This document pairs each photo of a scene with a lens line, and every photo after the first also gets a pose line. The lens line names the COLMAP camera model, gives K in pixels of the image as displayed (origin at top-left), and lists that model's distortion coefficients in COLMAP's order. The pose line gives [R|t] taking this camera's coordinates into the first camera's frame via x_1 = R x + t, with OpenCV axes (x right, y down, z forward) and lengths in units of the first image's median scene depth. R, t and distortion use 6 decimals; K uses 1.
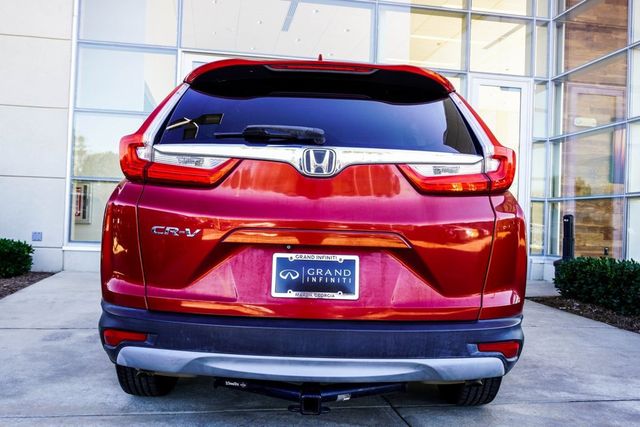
lens RADIAL K [[596.3, 0, 317.8], [0, 596.3, 227.0], [0, 0, 1]] dist [-0.019832, 0.000000]
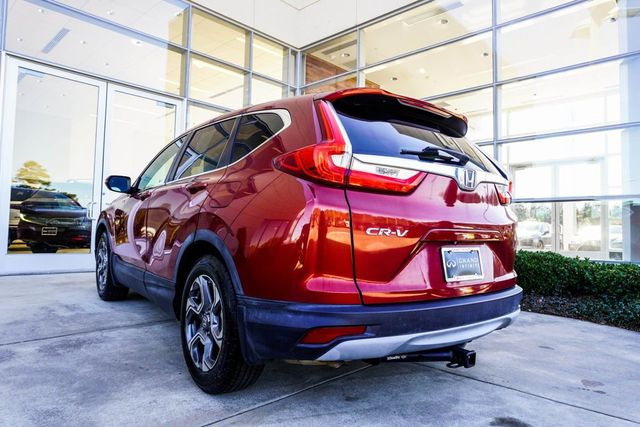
lens RADIAL K [[431.5, 0, 315.3], [0, 431.5, 226.1], [0, 0, 1]] dist [-0.030058, 0.003490]
pose [[0.797808, -0.008834, 0.602847, -0.845590], [0.010855, 0.999941, 0.000286, -0.006401], [-0.602814, 0.006316, 0.797857, 0.424570]]
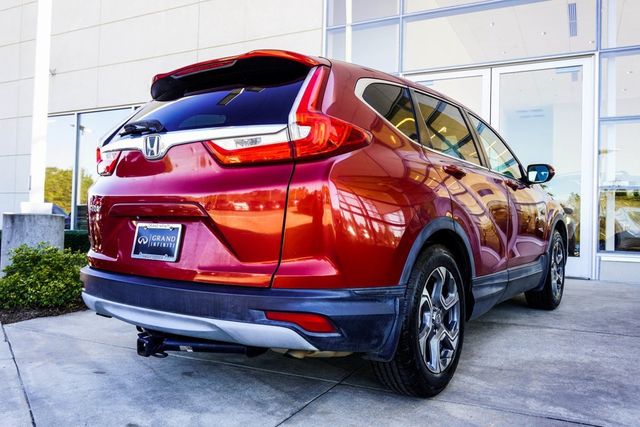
lens RADIAL K [[532.5, 0, 321.6], [0, 532.5, 219.7], [0, 0, 1]] dist [-0.023294, 0.011635]
pose [[0.792575, -0.021948, -0.609380, 0.909232], [-0.002444, 0.999230, -0.039168, 0.078923], [0.609770, 0.032533, 0.791911, 0.350257]]
